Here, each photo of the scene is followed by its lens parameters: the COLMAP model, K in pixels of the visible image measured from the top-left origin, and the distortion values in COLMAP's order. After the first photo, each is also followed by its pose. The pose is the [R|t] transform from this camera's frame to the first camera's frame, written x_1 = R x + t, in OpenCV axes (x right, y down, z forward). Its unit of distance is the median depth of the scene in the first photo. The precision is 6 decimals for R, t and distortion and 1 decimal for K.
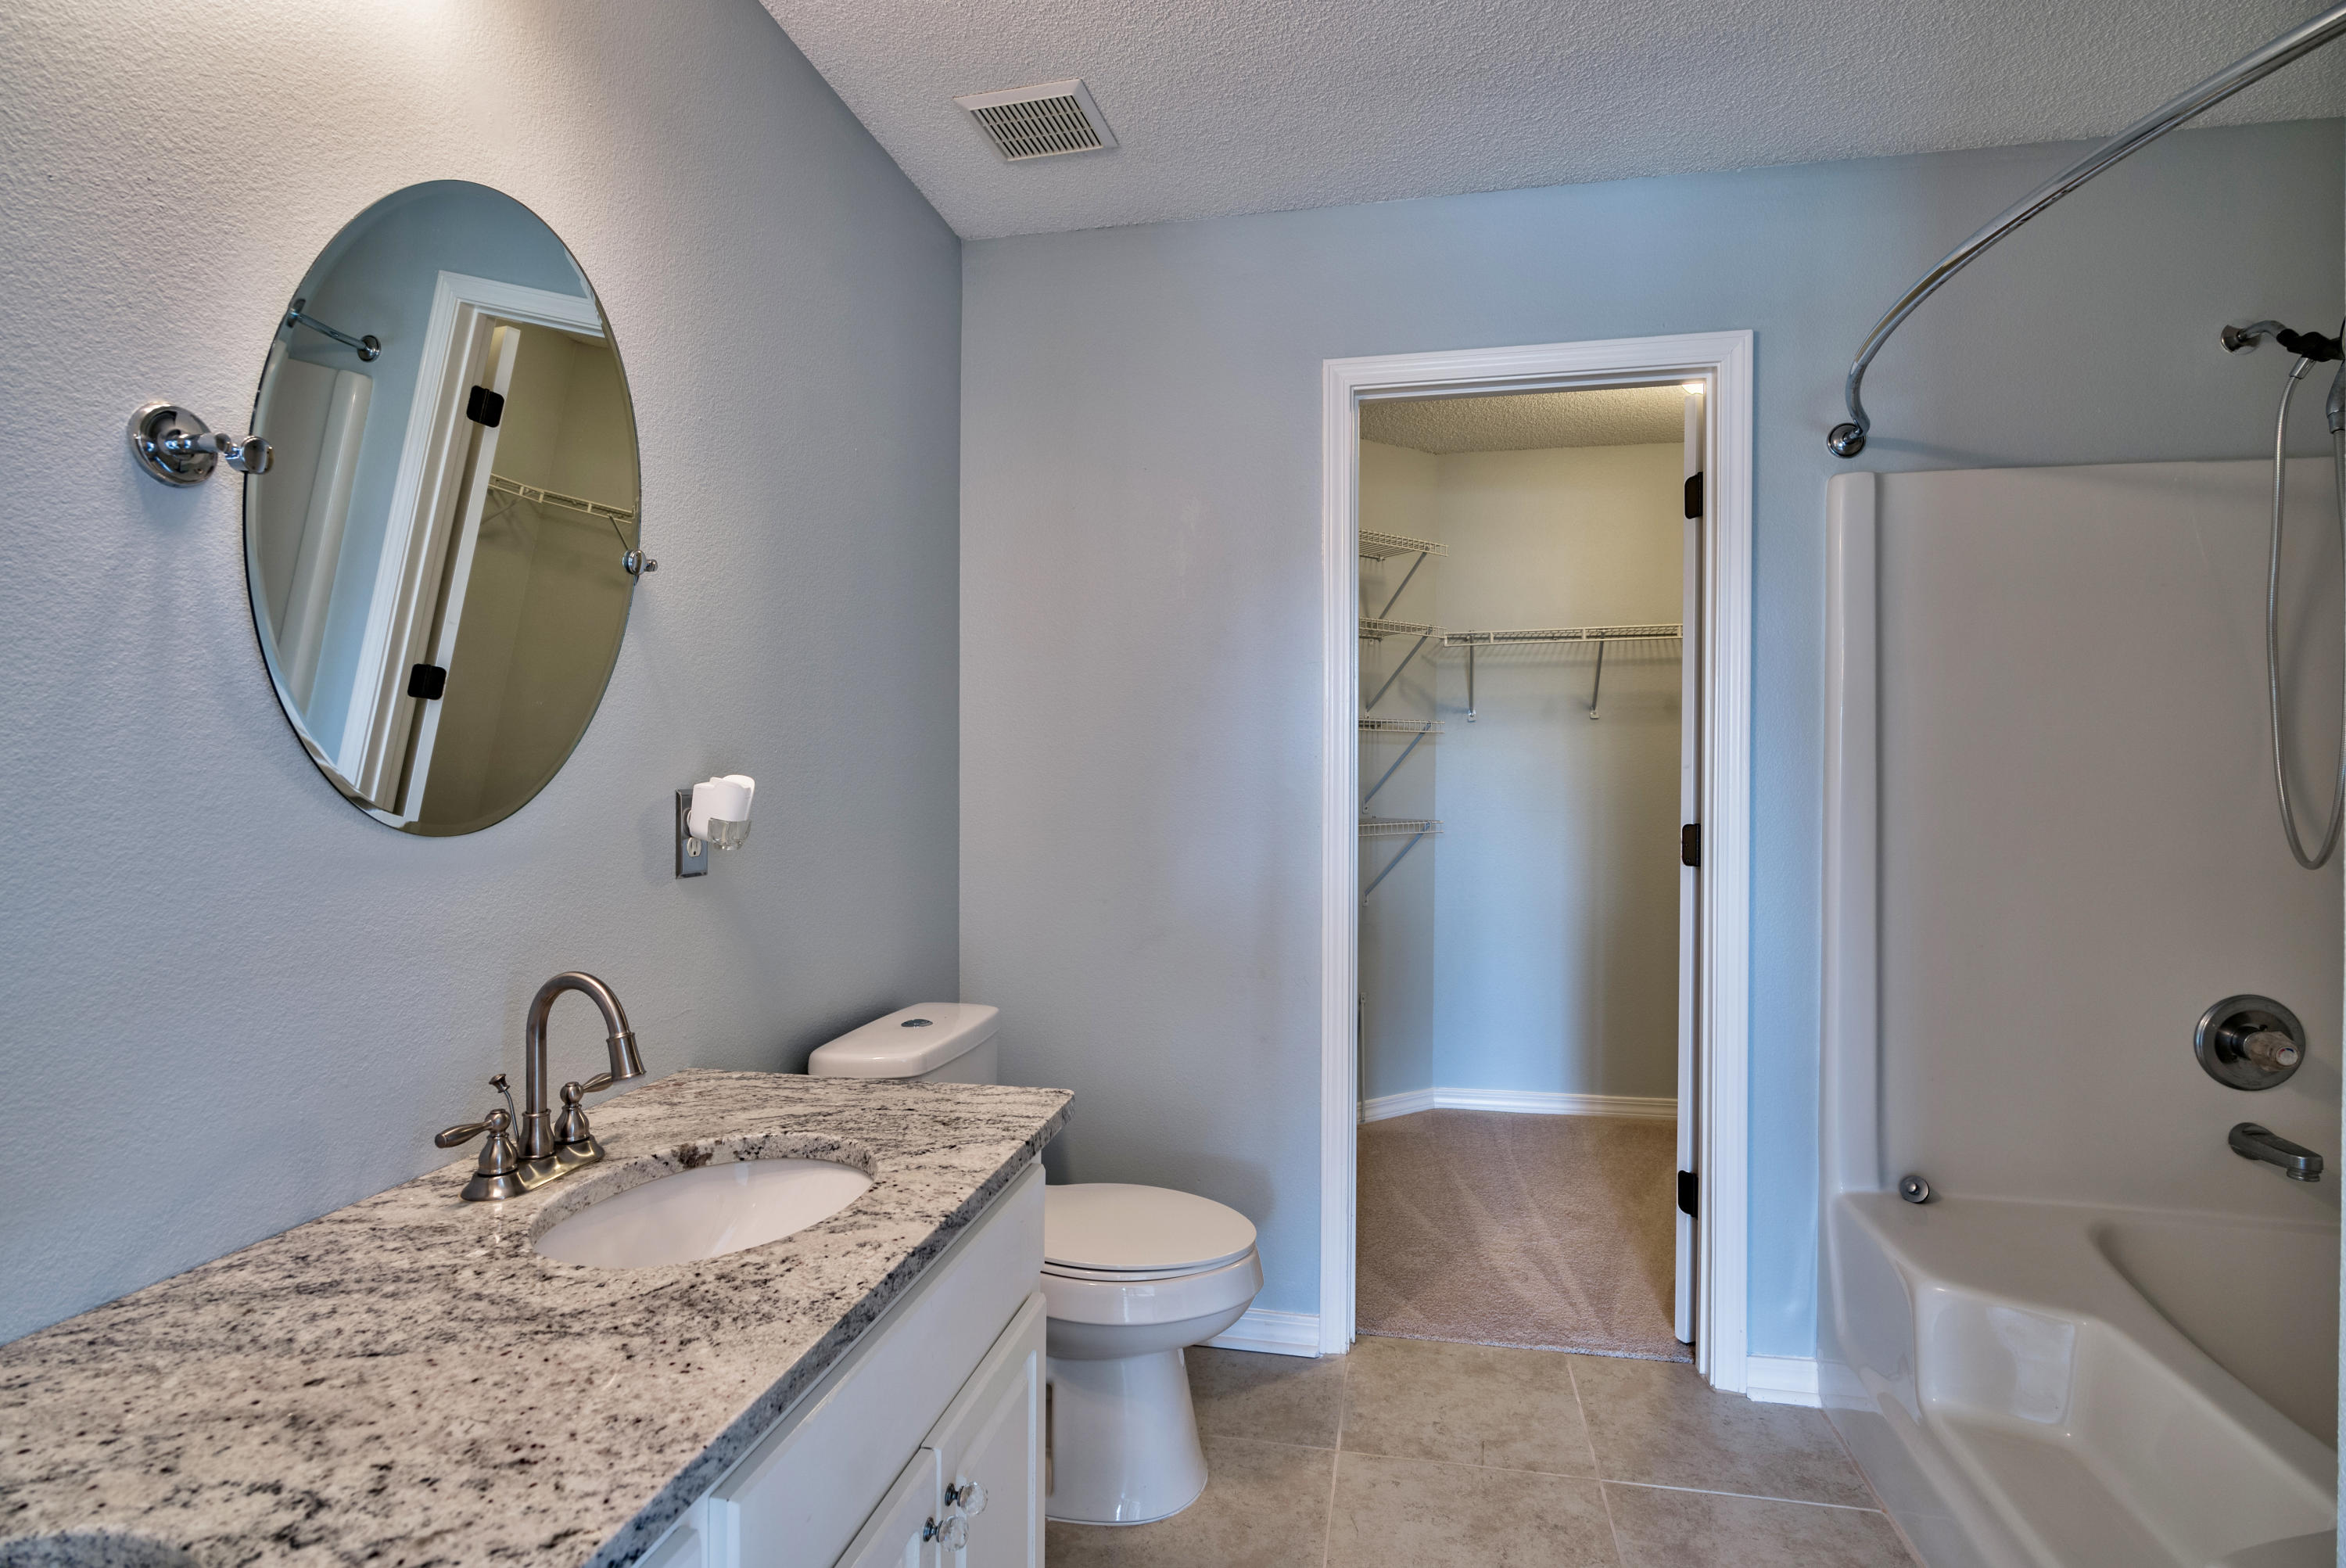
lens RADIAL K [[1150.3, 0, 1177.3], [0, 1150.3, 791.6], [0, 0, 1]] dist [-0.005989, 0.000566]
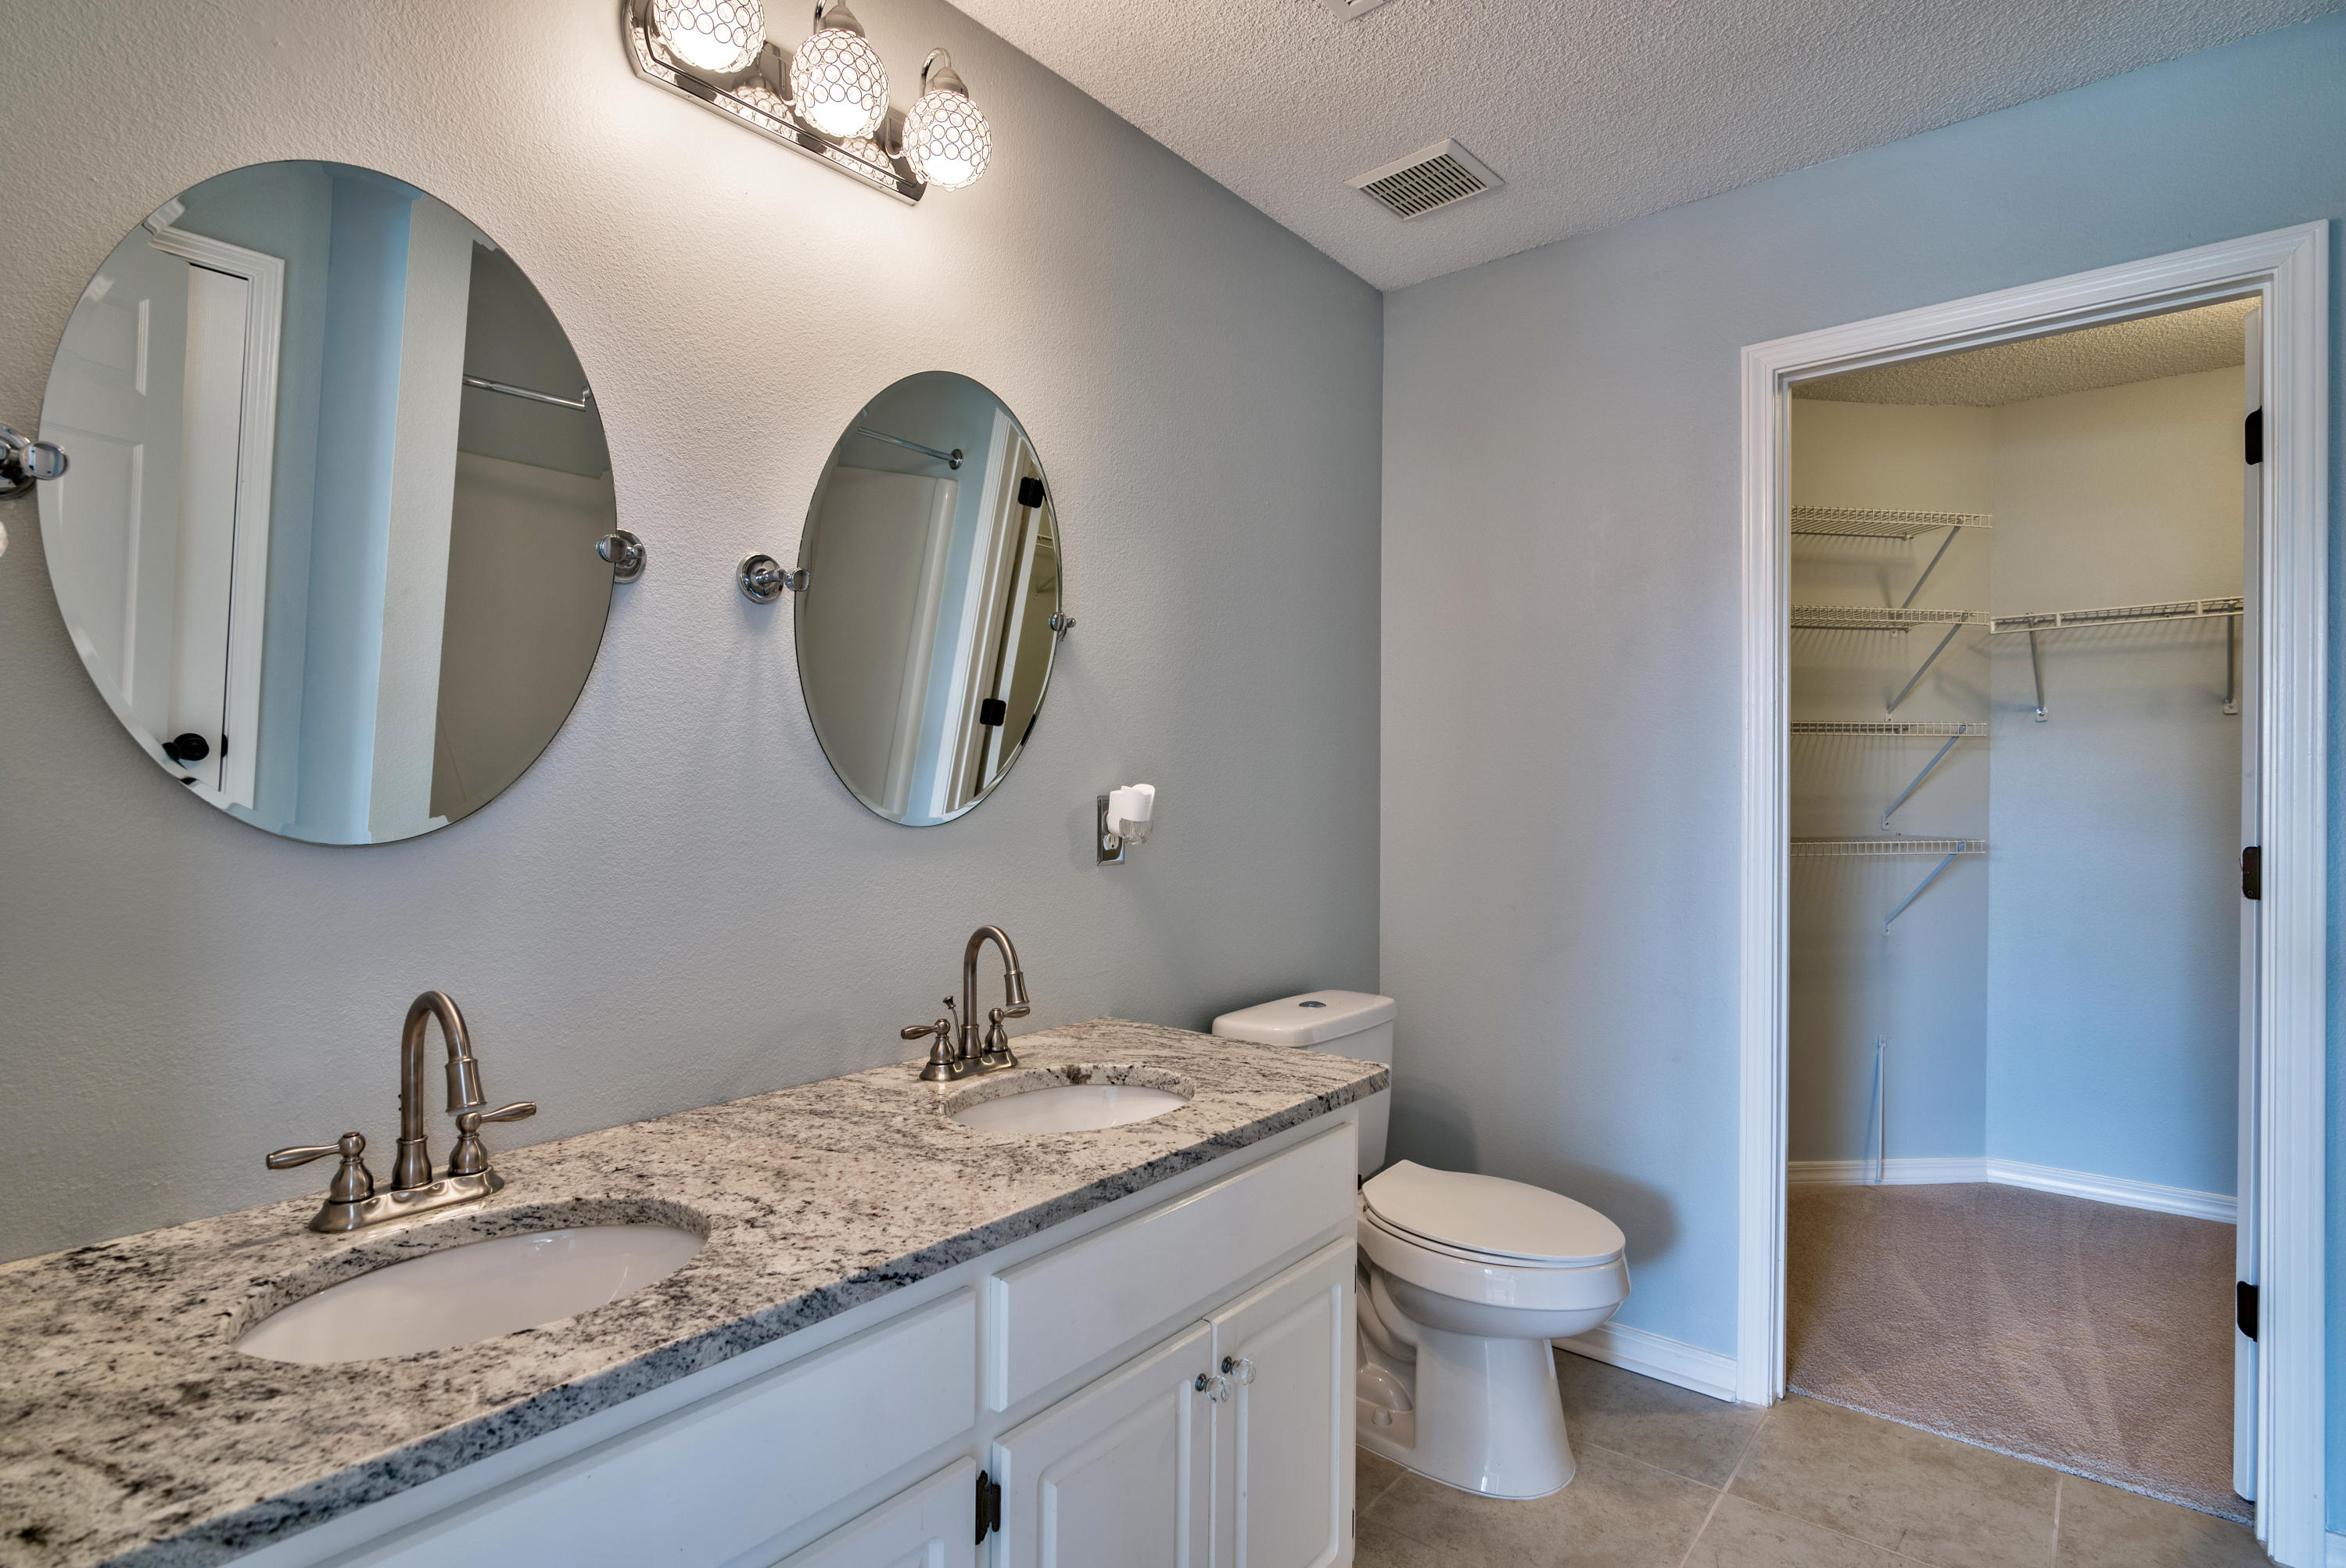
lens RADIAL K [[1166.9, 0, 1158.8], [0, 1166.9, 794.2], [0, 0, 1]] dist [-0.002099, -0.000531]
pose [[0.879713, 0.004067, -0.475488, 0.256993], [-0.007914, 0.999950, -0.006089, 0.004503], [0.475440, 0.009120, 0.879701, -0.113242]]
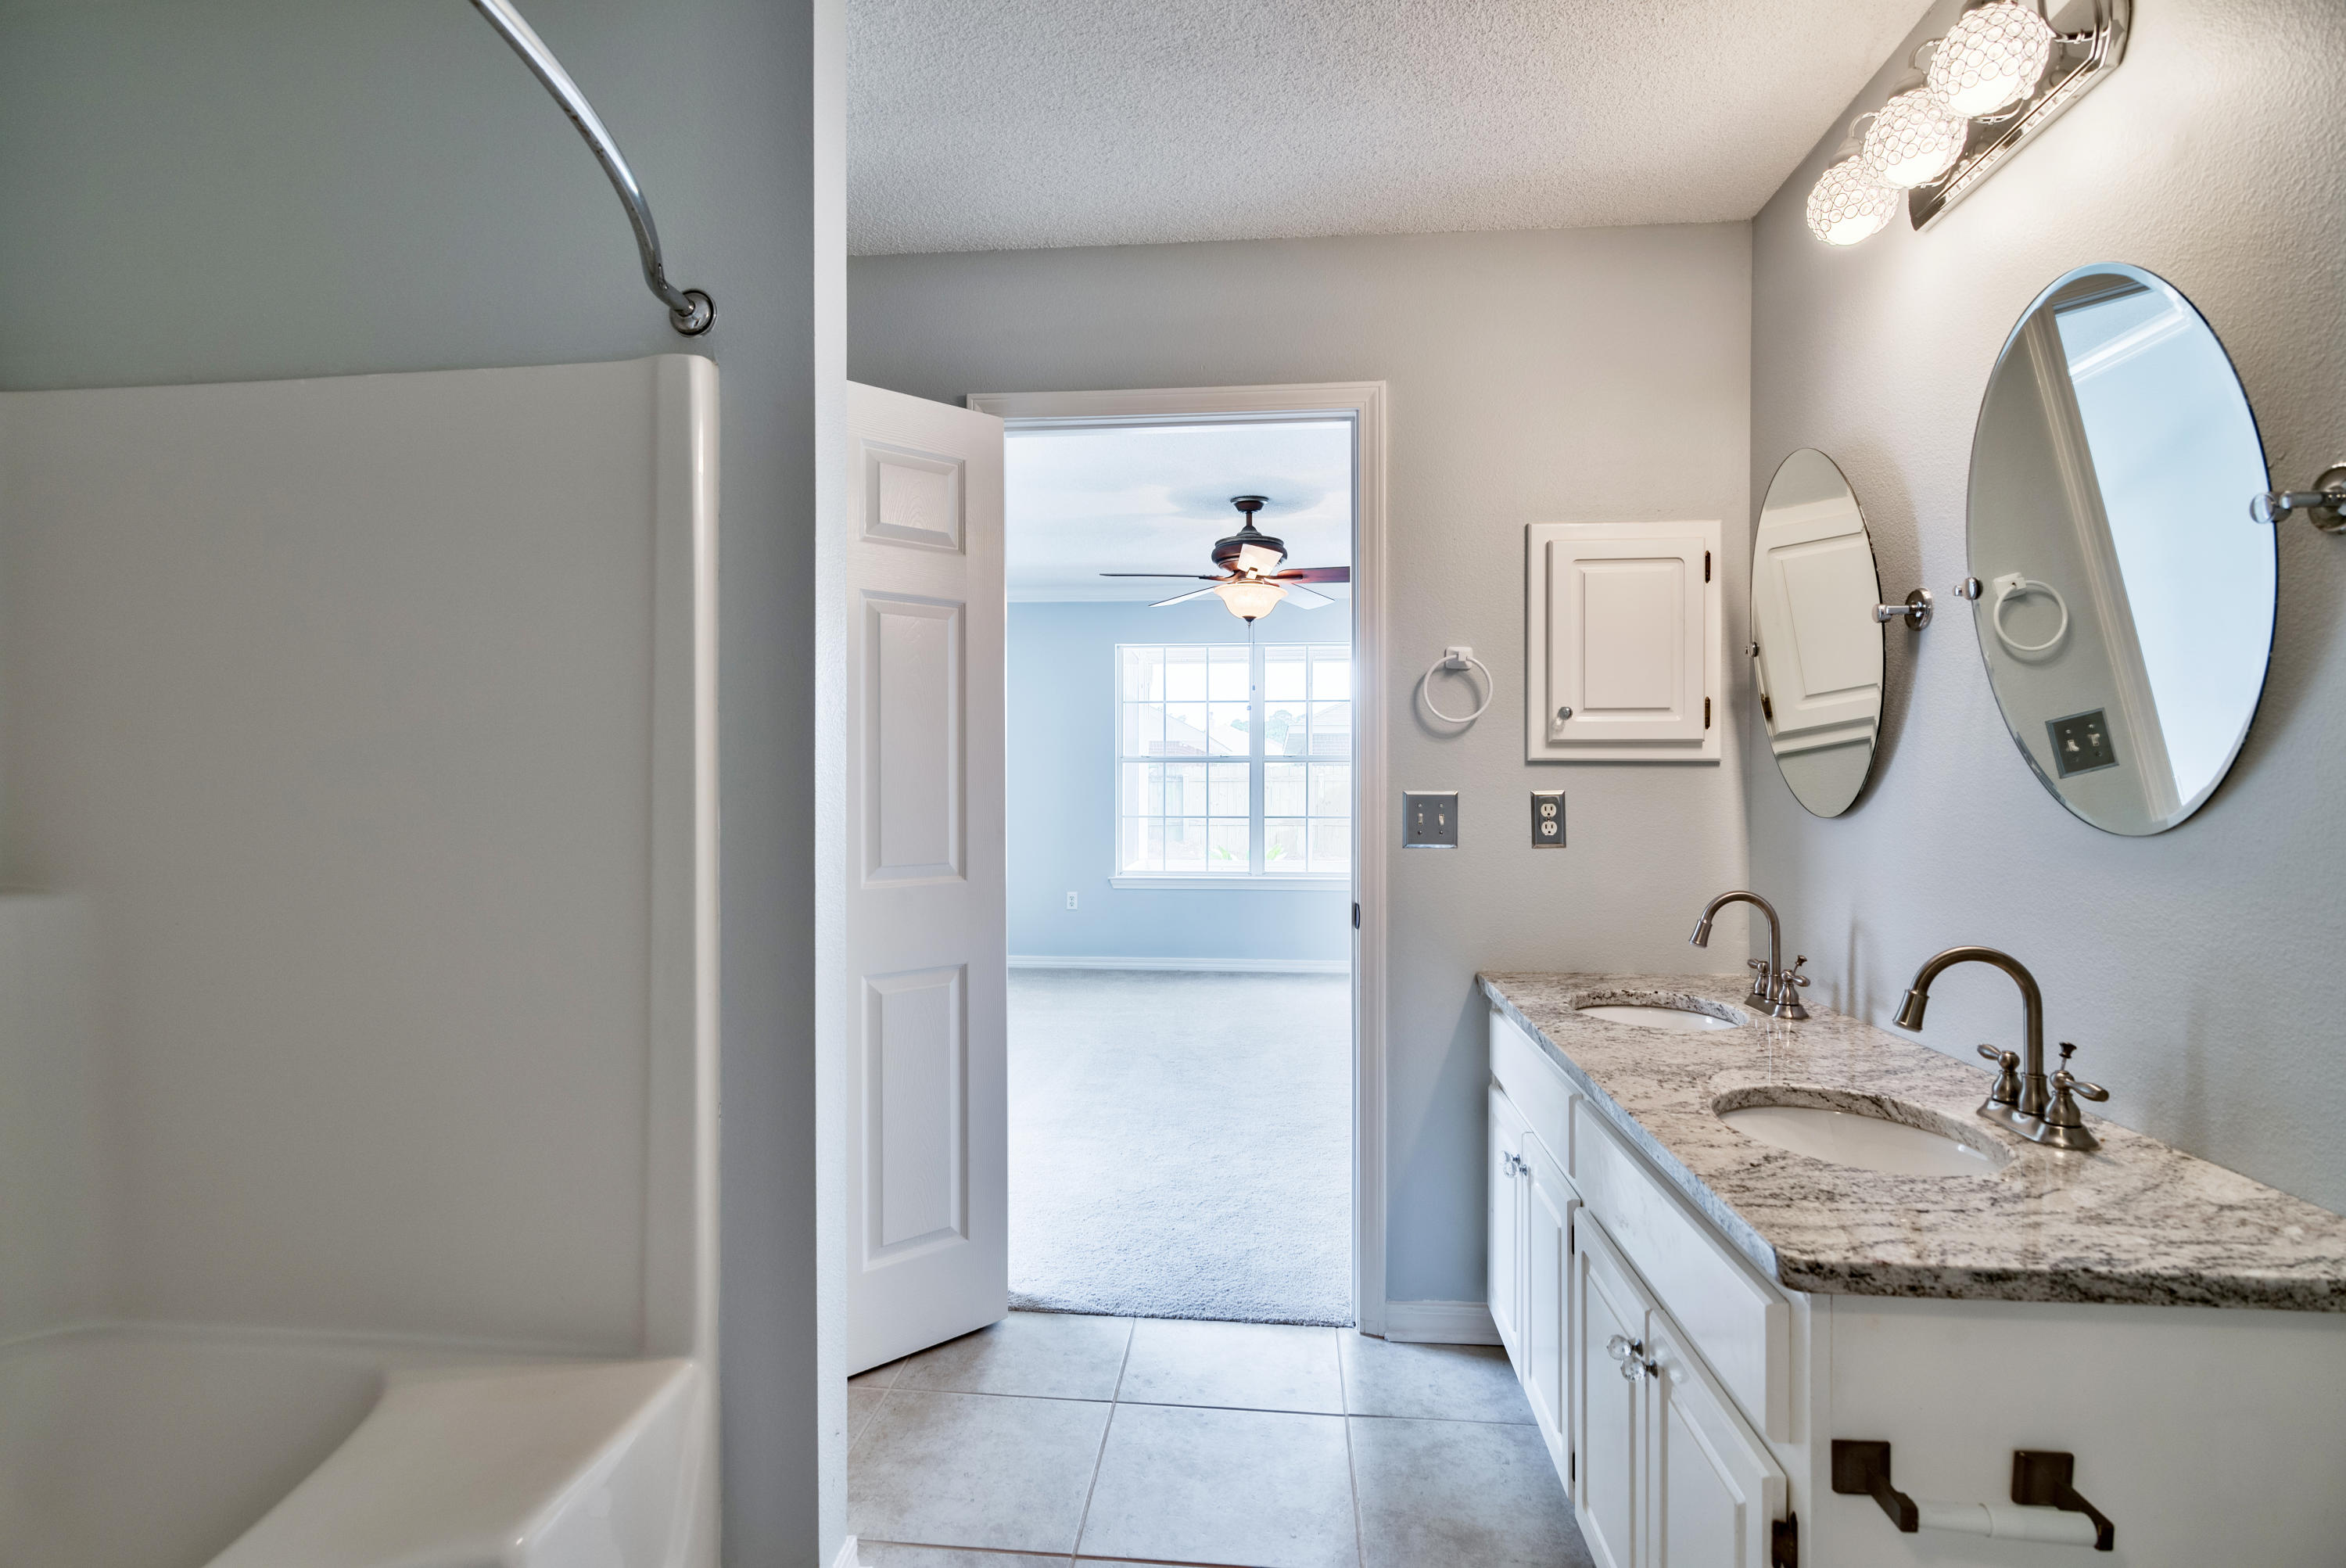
lens RADIAL K [[1166.9, 0, 1158.8], [0, 1166.9, 794.2], [0, 0, 1]] dist [-0.002099, -0.000531]
pose [[-0.995184, 0.000378, -0.098019, 0.347896], [-0.002021, 0.999701, 0.024368, -0.022534], [0.097999, 0.024449, -0.994886, 1.678025]]
